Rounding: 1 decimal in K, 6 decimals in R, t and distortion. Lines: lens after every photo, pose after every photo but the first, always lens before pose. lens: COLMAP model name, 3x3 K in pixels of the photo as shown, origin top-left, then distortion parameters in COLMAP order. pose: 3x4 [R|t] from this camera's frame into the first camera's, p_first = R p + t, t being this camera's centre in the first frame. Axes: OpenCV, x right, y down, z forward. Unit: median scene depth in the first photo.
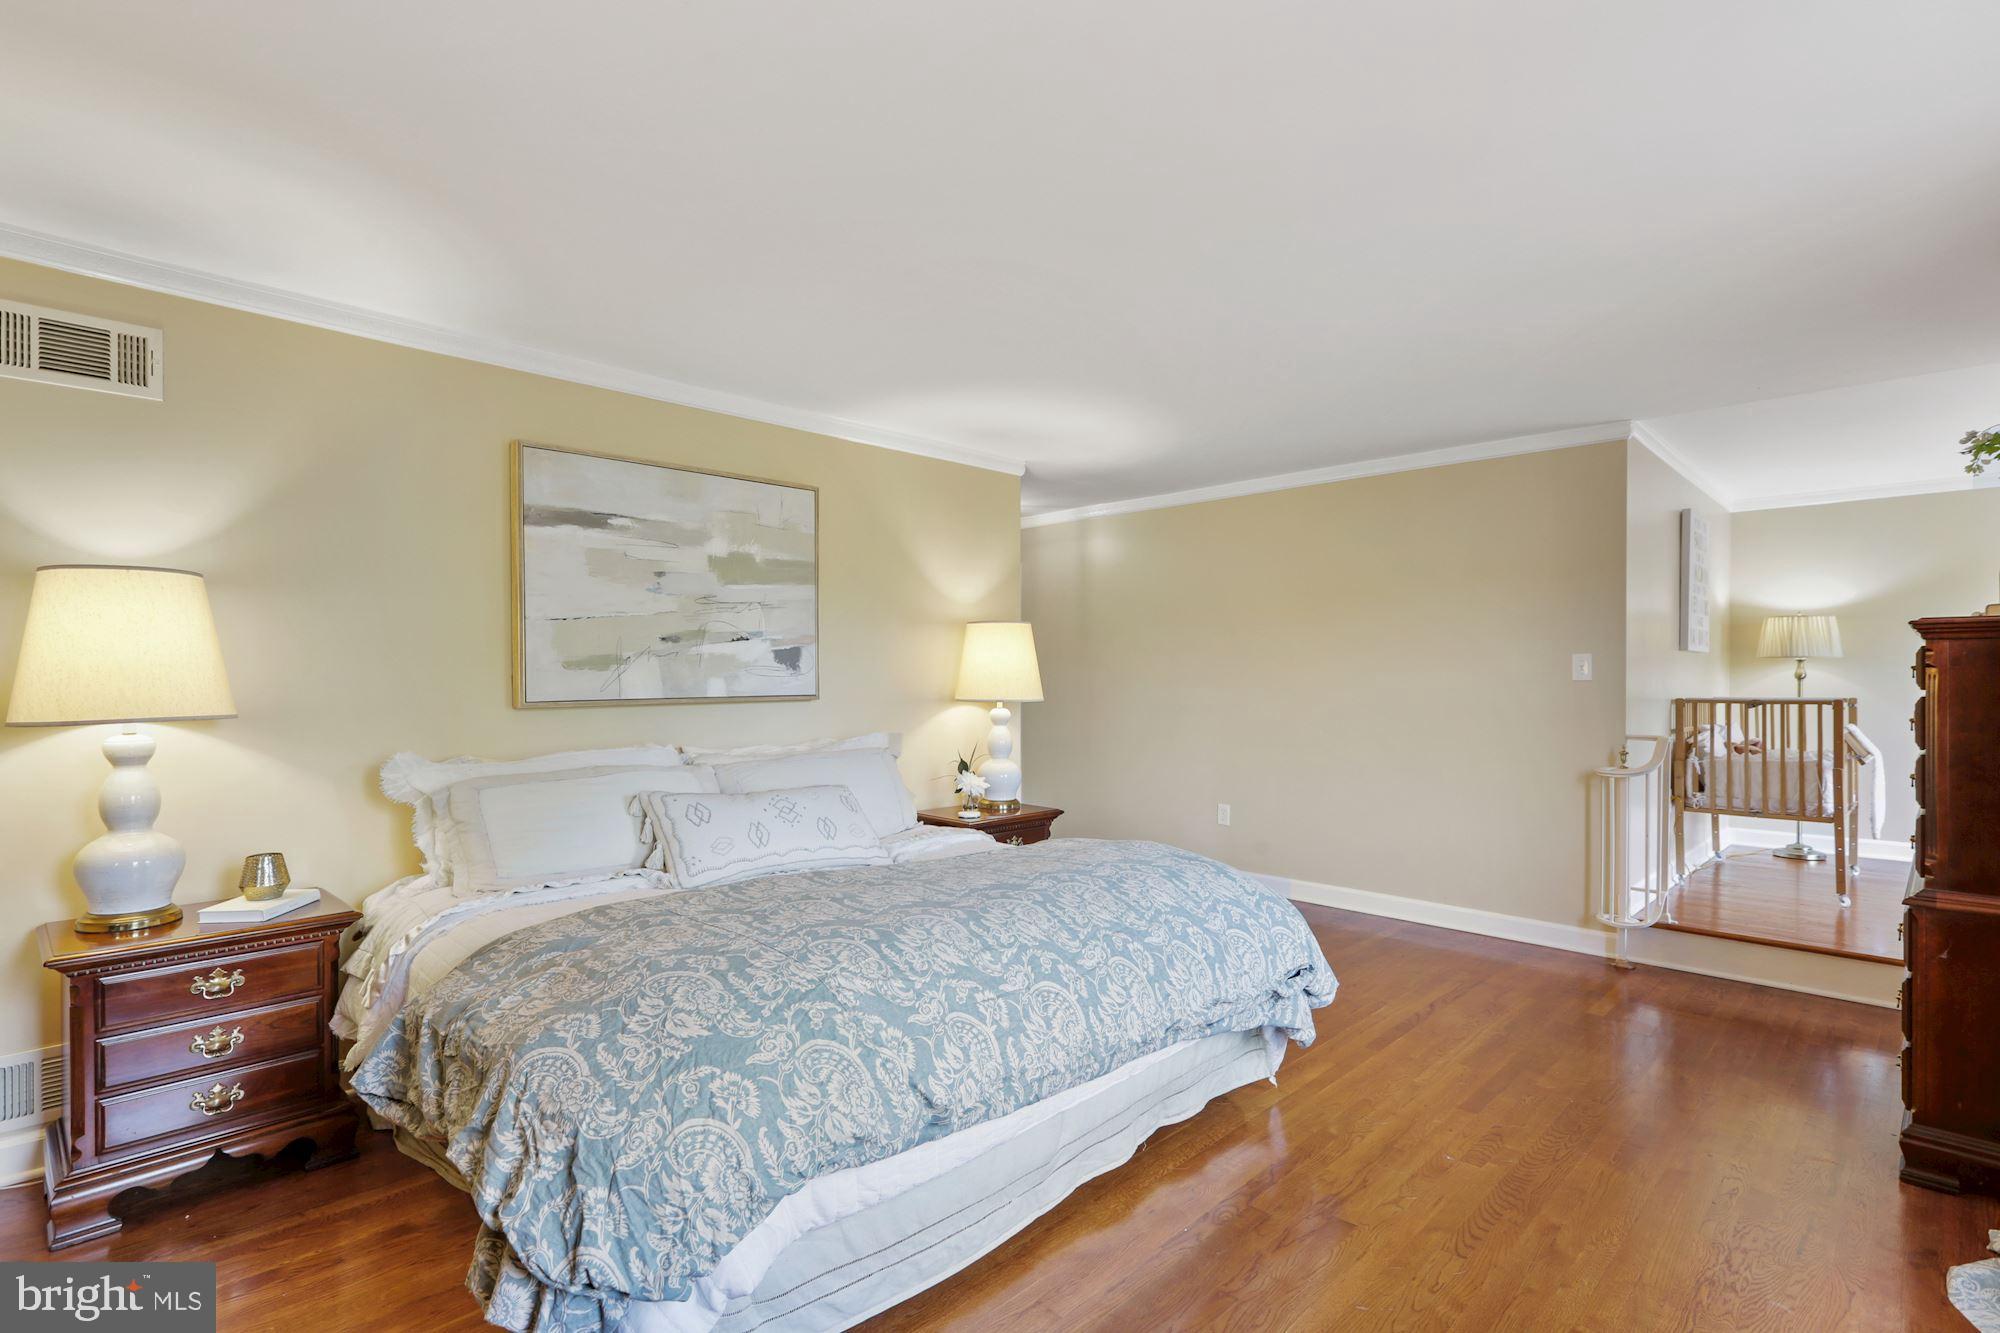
lens RADIAL K [[942.1, 0, 1005.3], [0, 942.1, 671.1], [0, 0, 1]] dist [0.005389, -0.001583]
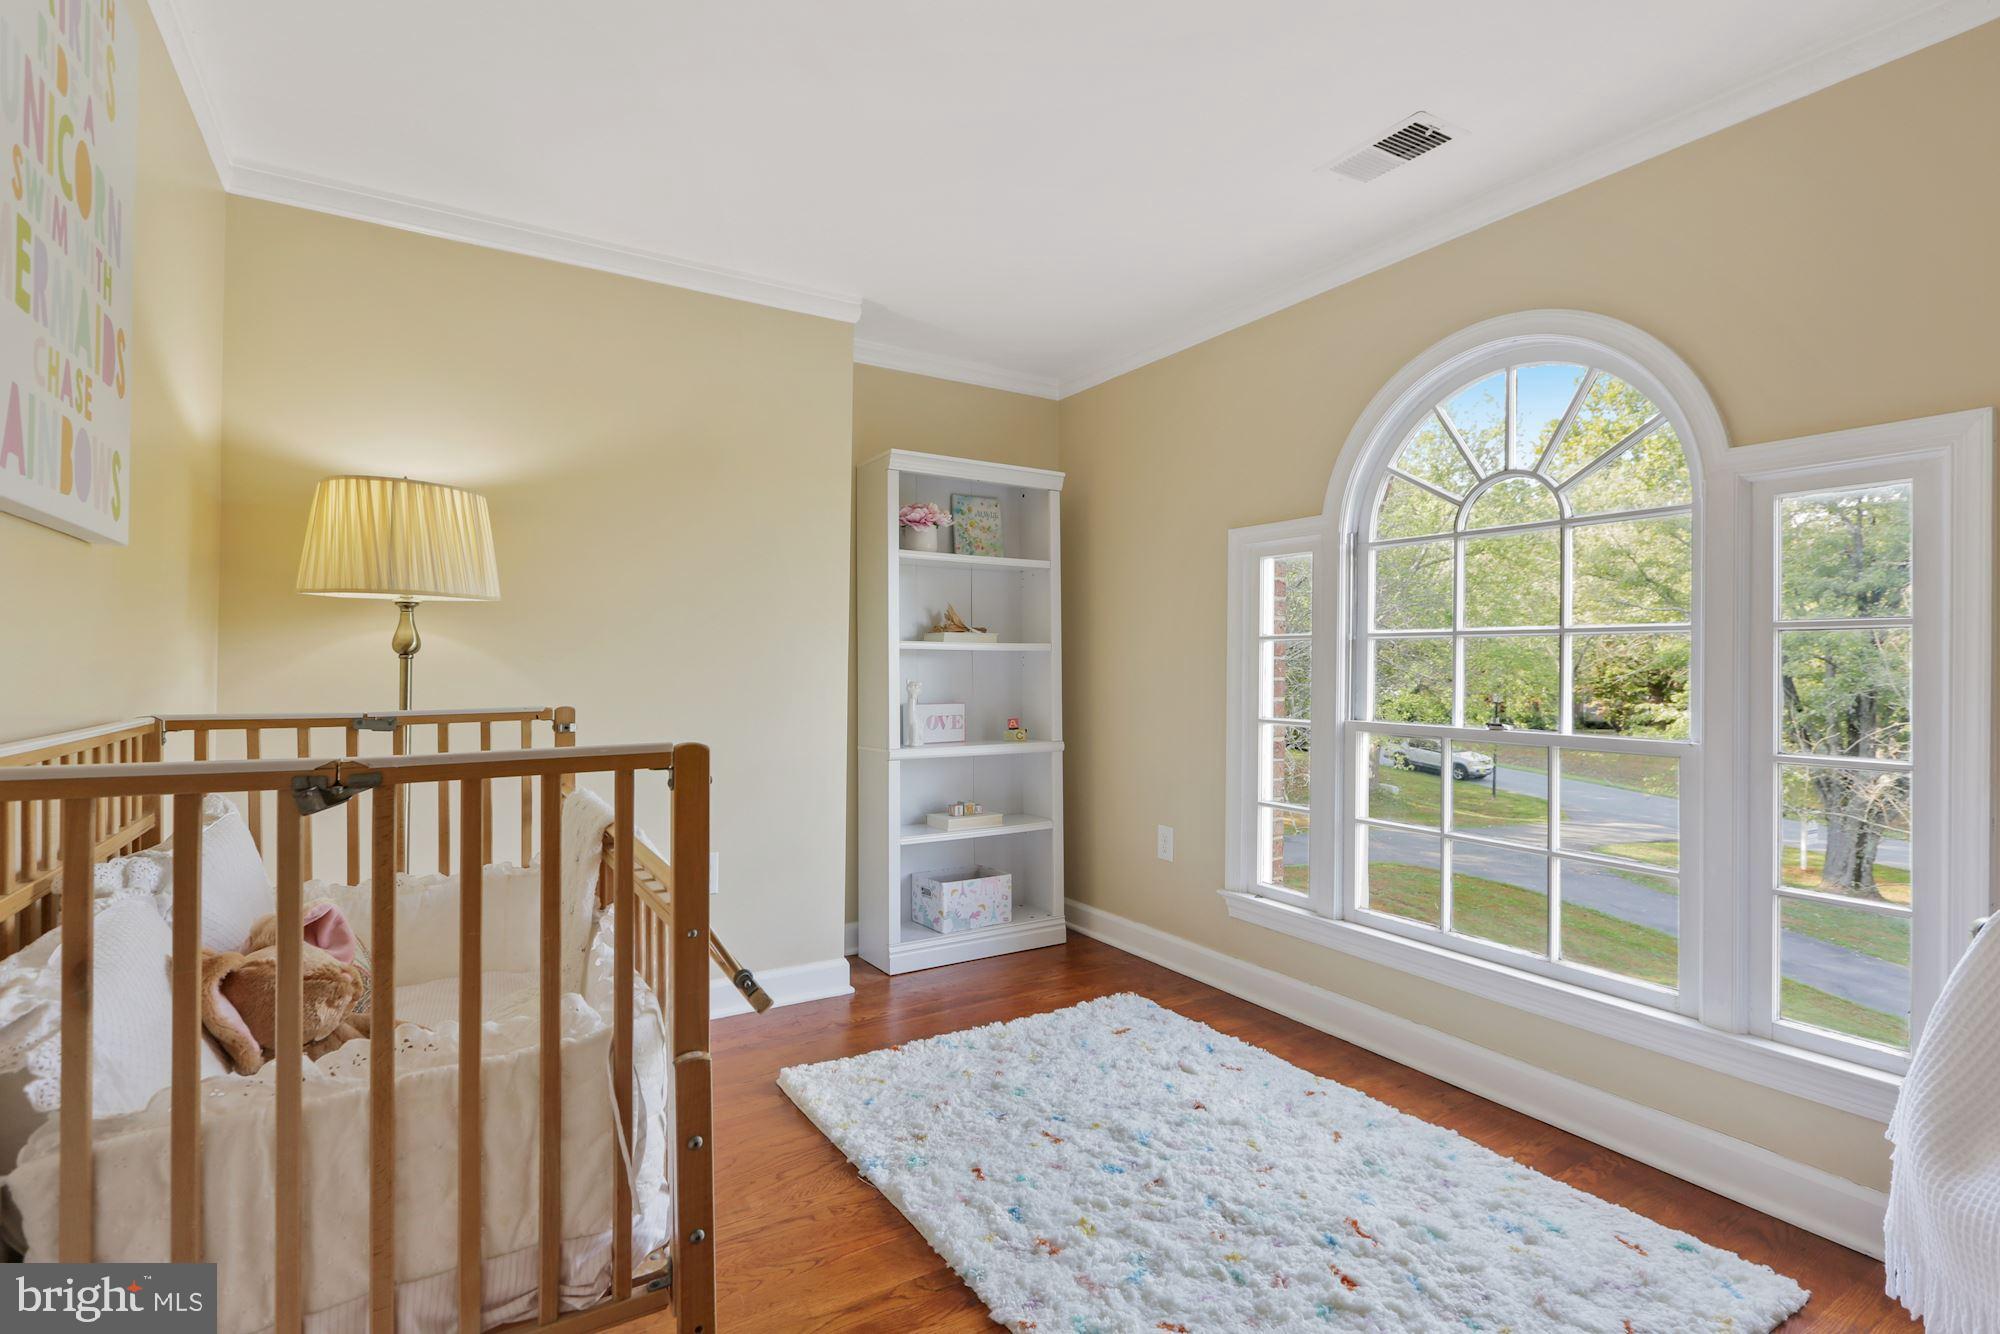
lens RADIAL K [[942.1, 0, 1006.1], [0, 942.1, 658.7], [0, 0, 1]] dist [0.005389, -0.001583]
pose [[0.226416, 0.002922, 0.974026, 0.639992], [-0.013740, 0.999906, 0.000194, 0.008105], [-0.973934, -0.013427, 0.226435, 0.826685]]
